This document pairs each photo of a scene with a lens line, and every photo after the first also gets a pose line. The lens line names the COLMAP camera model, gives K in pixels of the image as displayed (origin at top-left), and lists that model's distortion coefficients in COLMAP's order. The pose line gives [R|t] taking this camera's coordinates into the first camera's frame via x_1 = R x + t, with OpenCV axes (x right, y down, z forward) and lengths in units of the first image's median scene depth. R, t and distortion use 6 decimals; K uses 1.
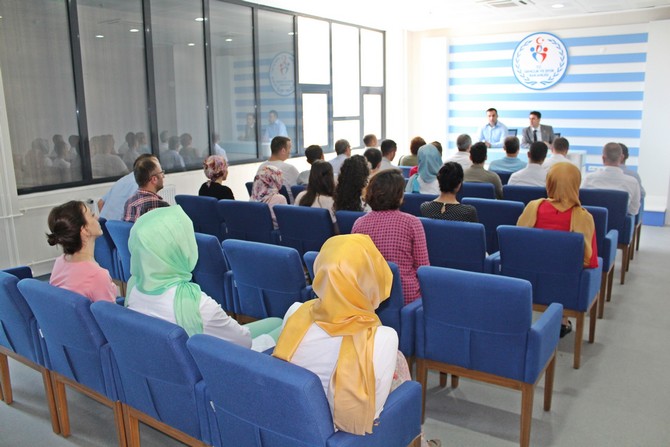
lens RADIAL K [[565.7, 0, 335.0], [0, 565.7, 223.5], [0, 0, 1]] dist [-0.175110, 0.161982]
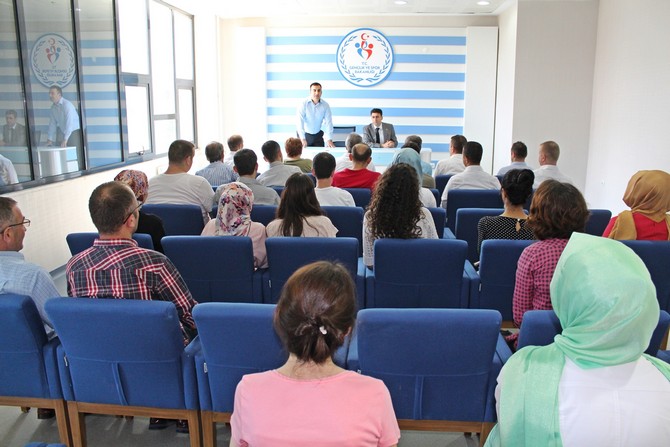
lens RADIAL K [[565.7, 0, 335.0], [0, 565.7, 223.5], [0, 0, 1]] dist [-0.175110, 0.161982]
pose [[0.865651, -0.082236, 0.493848, -0.190693], [0.079941, 0.996465, 0.025807, -0.031218], [-0.494224, 0.017139, 0.869165, 0.167599]]
